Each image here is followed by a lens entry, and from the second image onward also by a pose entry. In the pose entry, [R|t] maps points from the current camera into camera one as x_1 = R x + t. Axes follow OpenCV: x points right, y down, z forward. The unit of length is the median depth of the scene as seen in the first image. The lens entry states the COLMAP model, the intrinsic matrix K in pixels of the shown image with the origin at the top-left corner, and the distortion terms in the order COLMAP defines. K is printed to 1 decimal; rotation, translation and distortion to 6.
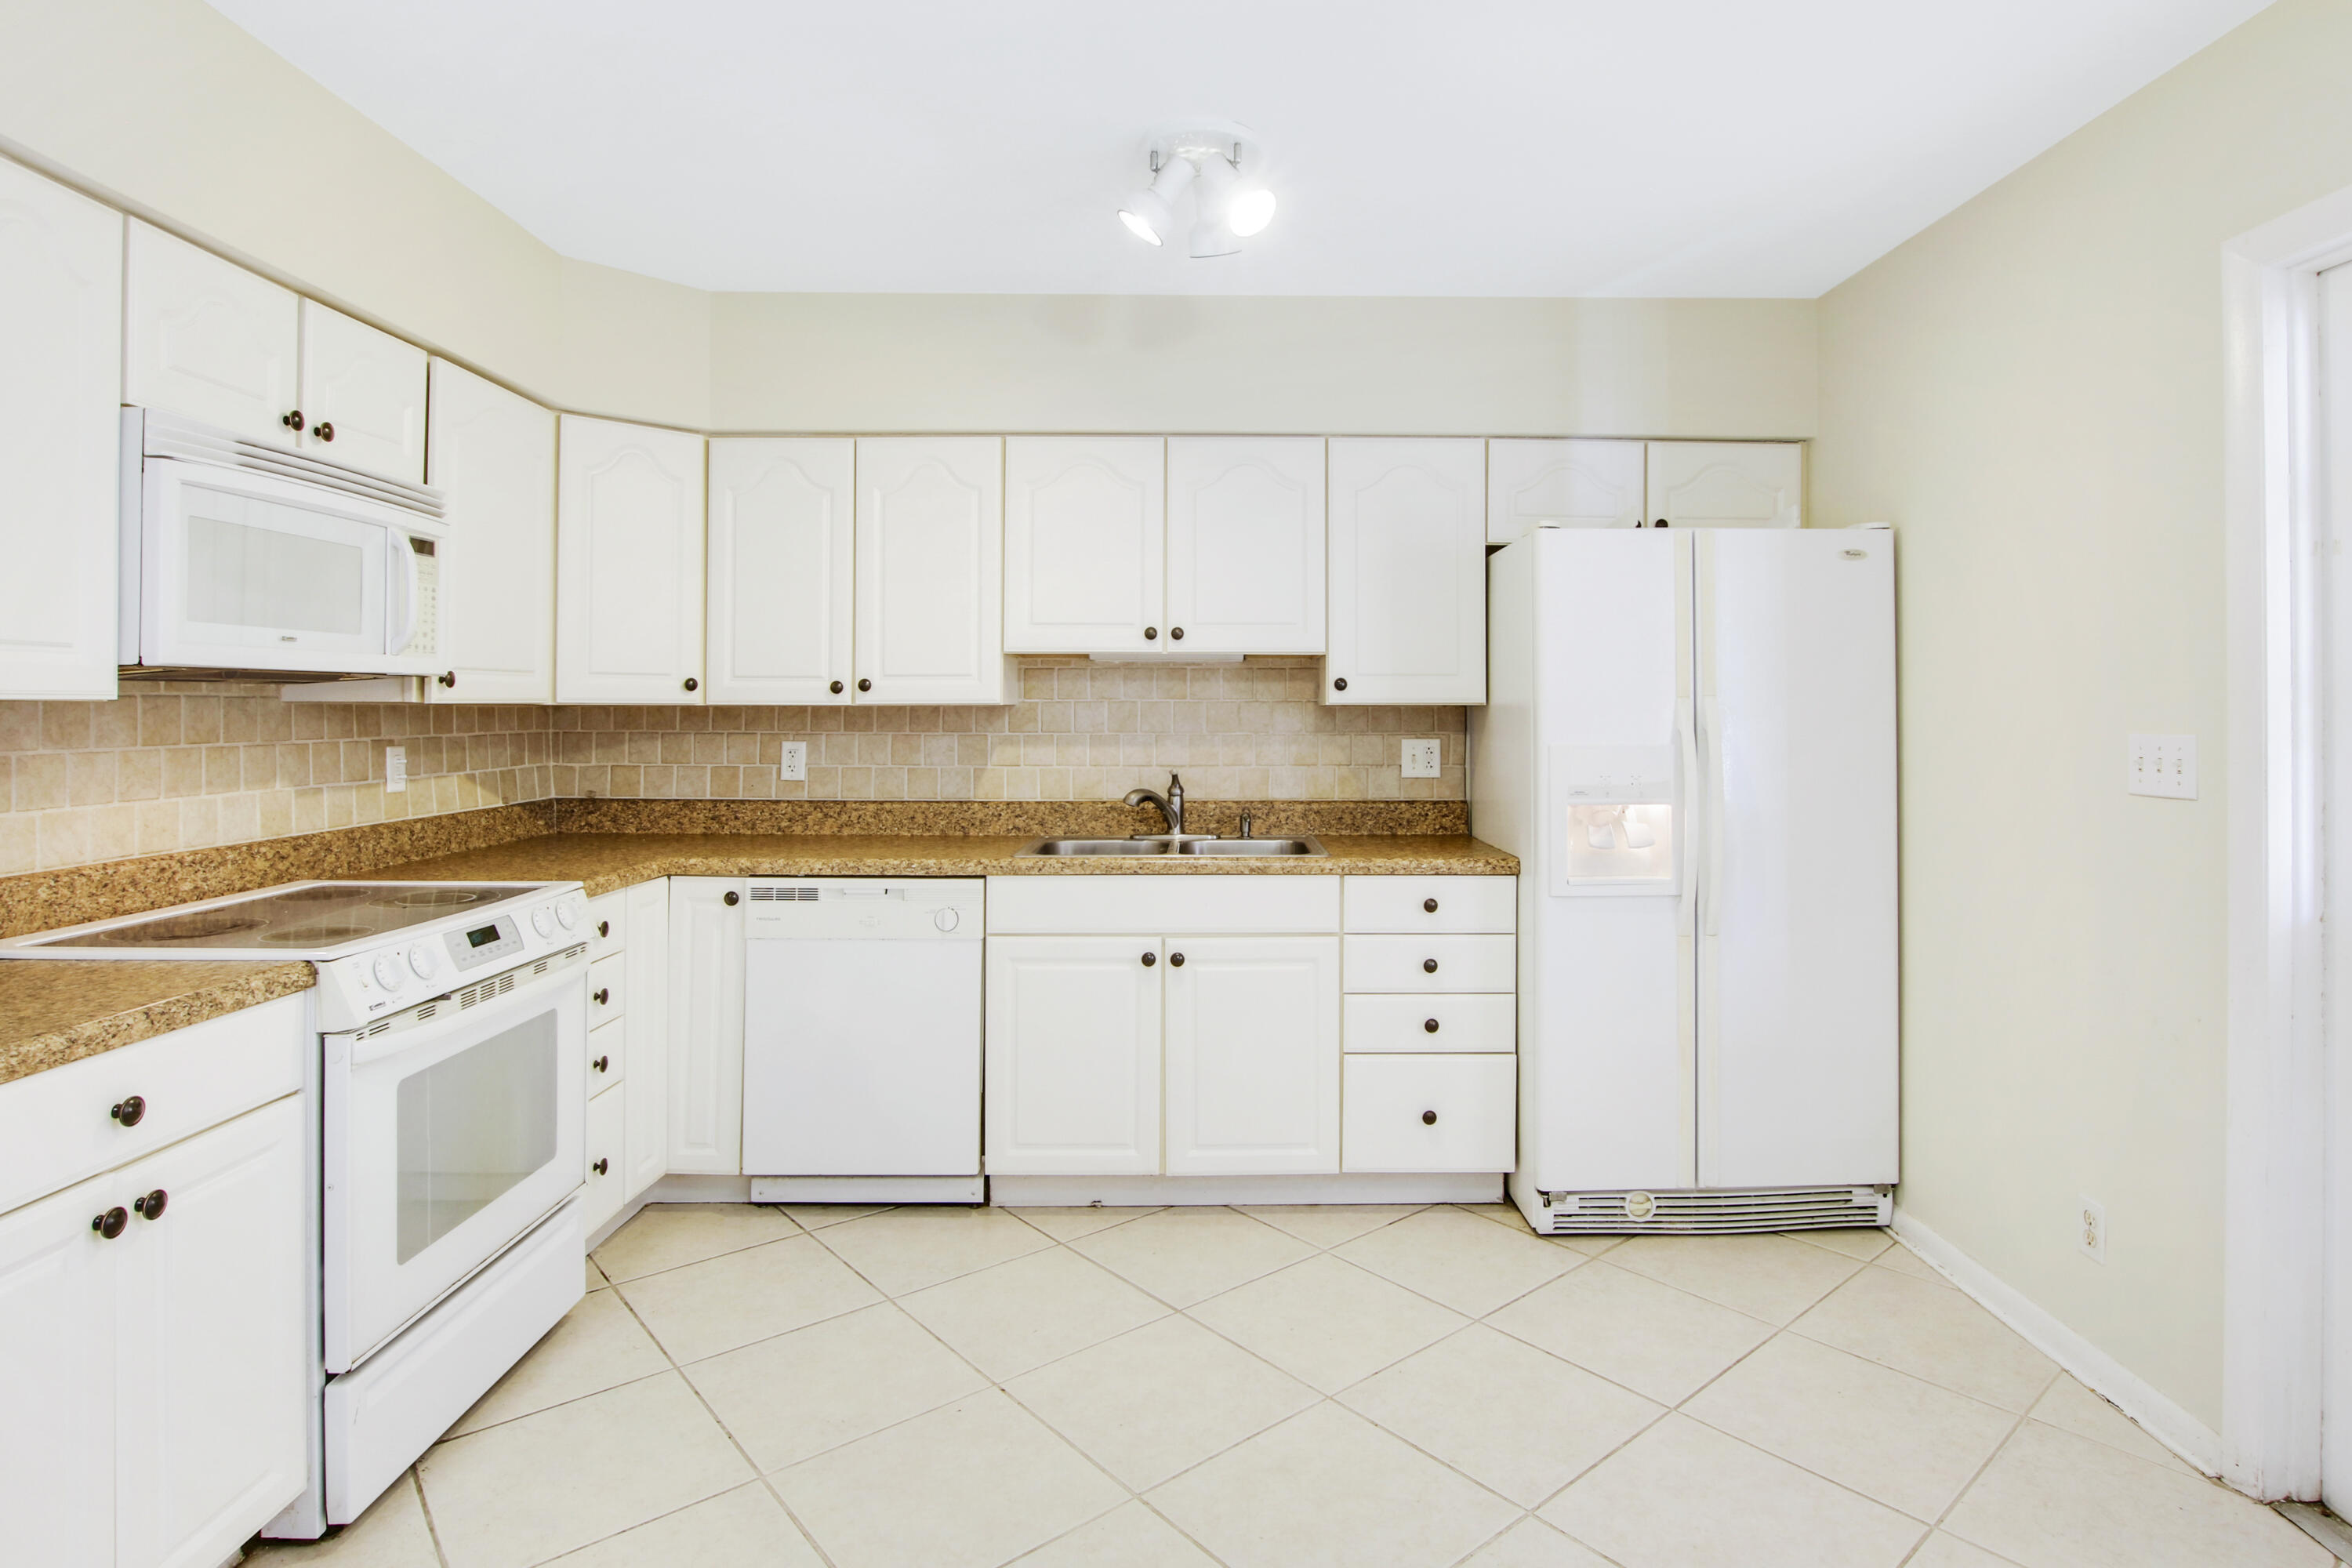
lens RADIAL K [[1247.0, 0, 1174.9], [0, 1247.0, 682.1], [0, 0, 1]] dist [-0.013007, 0.000800]
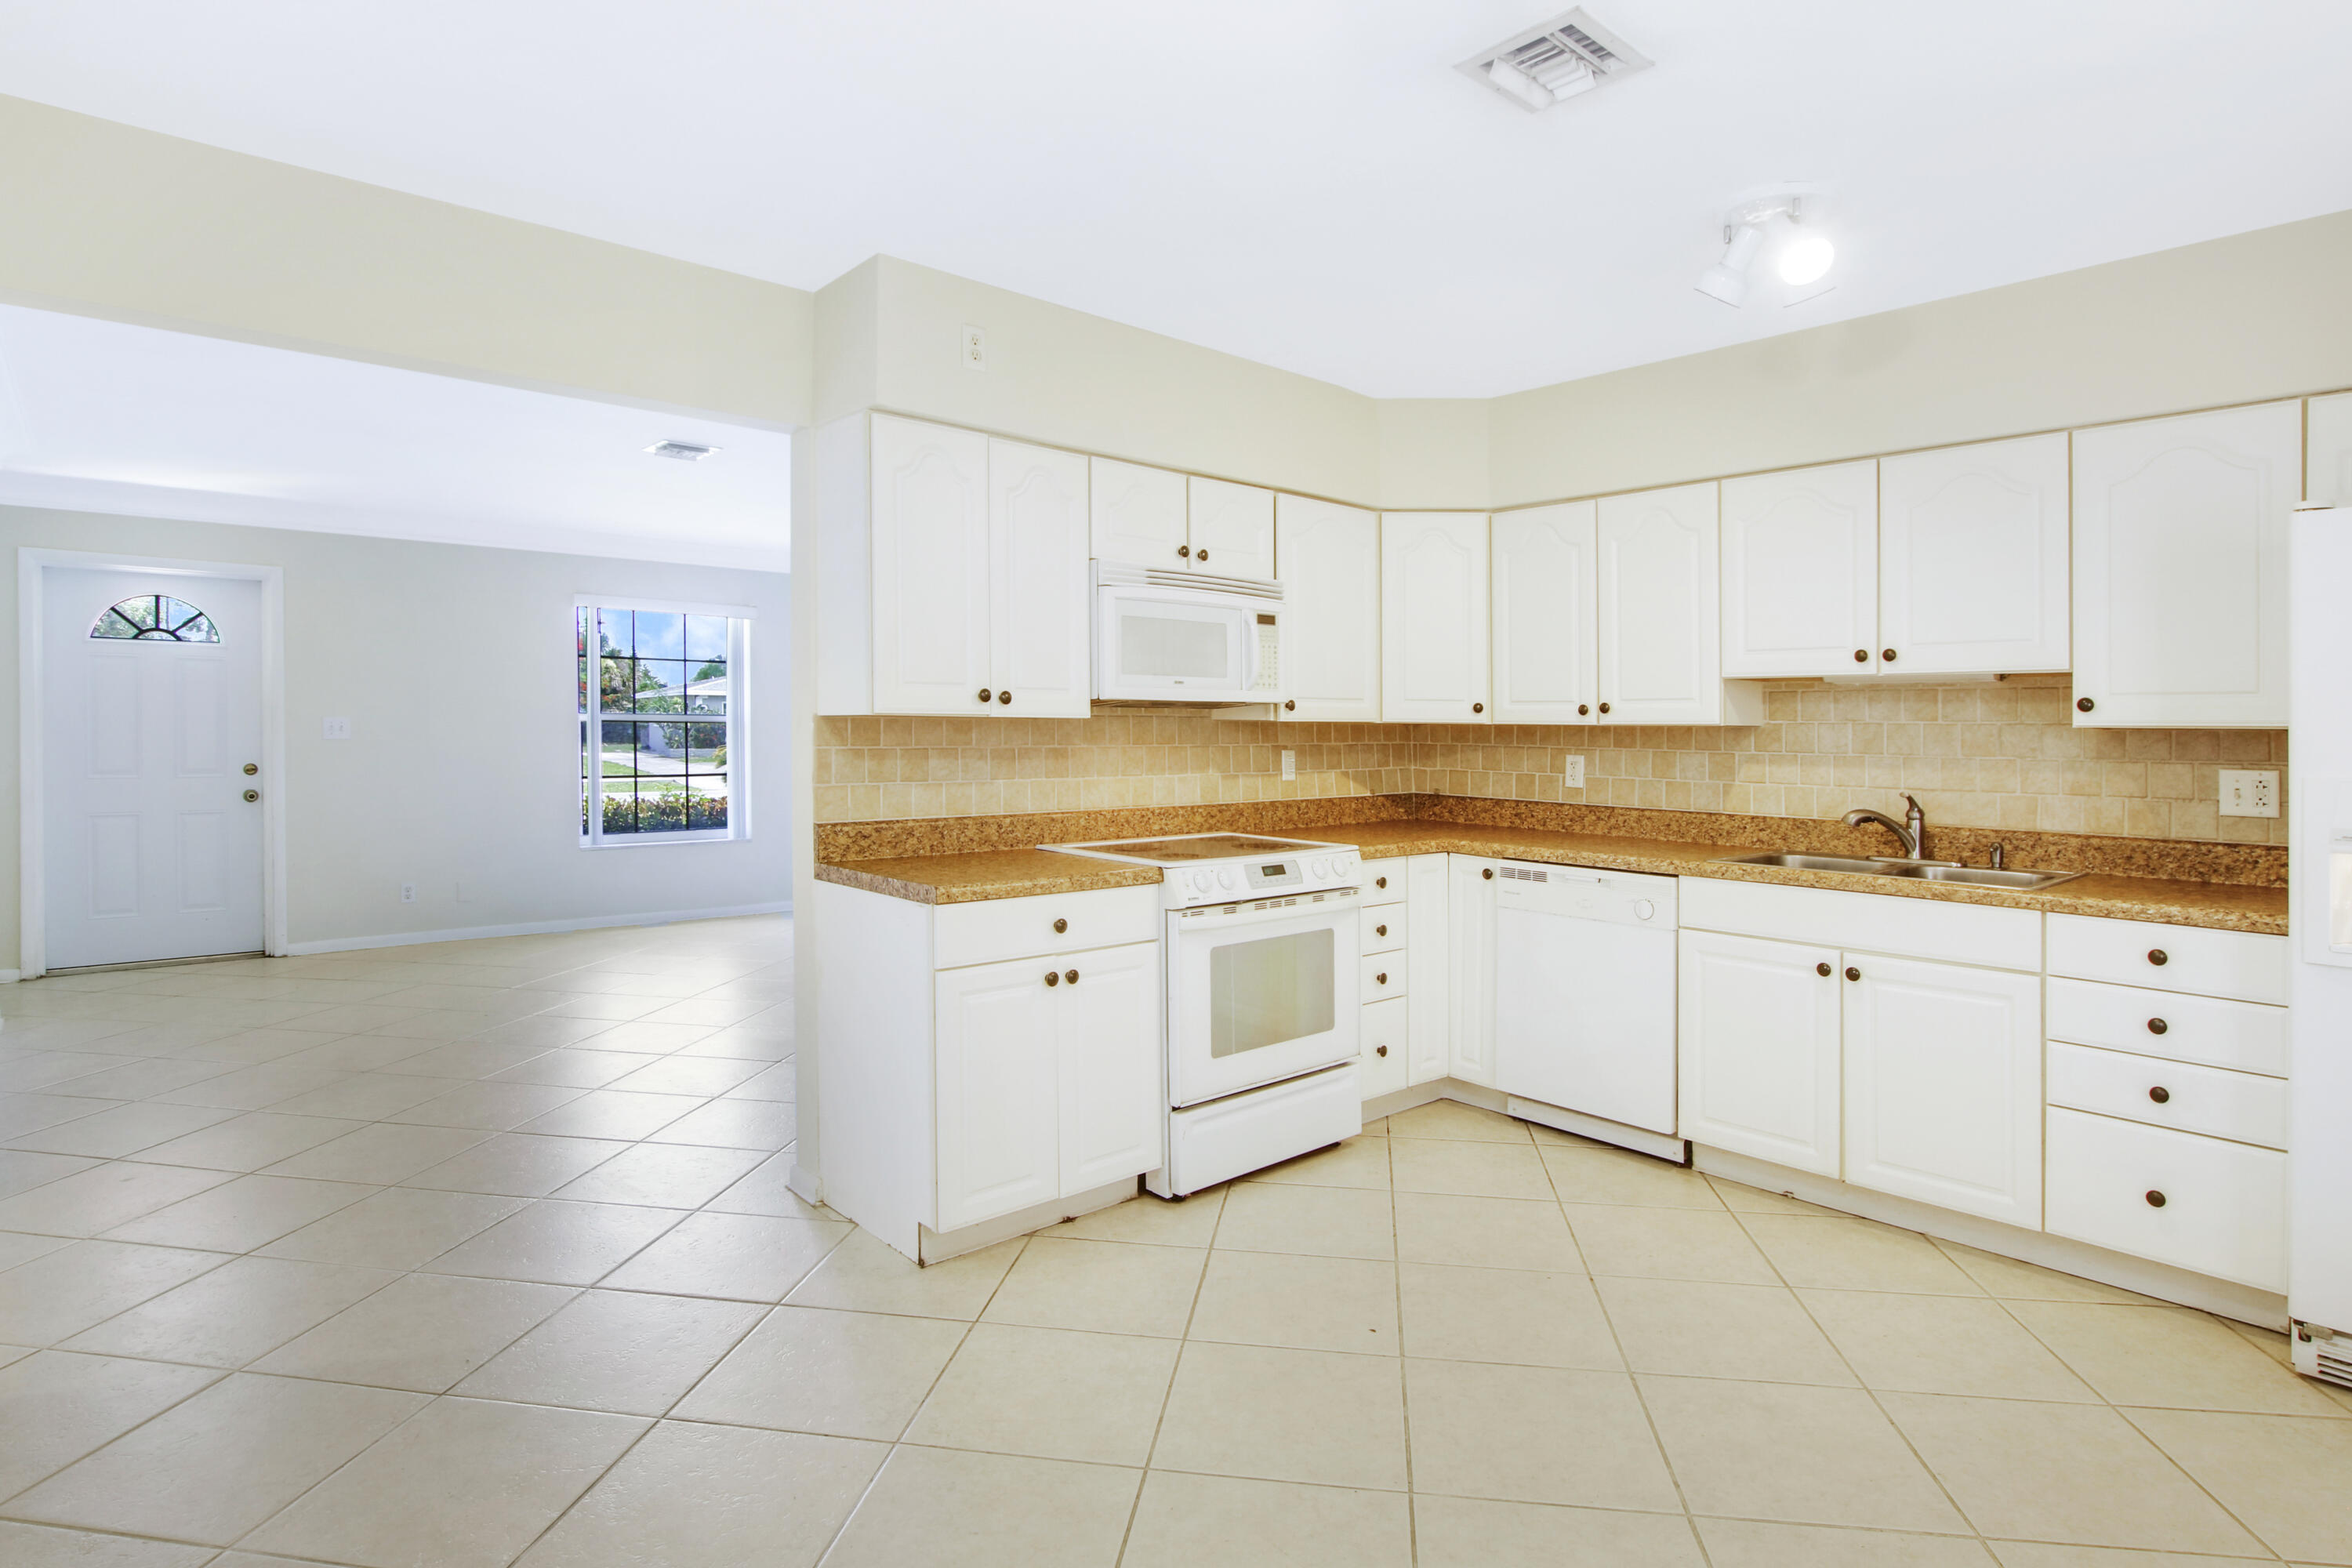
lens RADIAL K [[1203.6, 0, 1178.1], [0, 1203.6, 736.8], [0, 0, 1]] dist [-0.000611, 0.000761]
pose [[0.667700, 0.013391, -0.744310, 0.347062], [0.006073, 0.999707, 0.023434, 0.000524], [0.744405, -0.020167, 0.667423, -0.067850]]
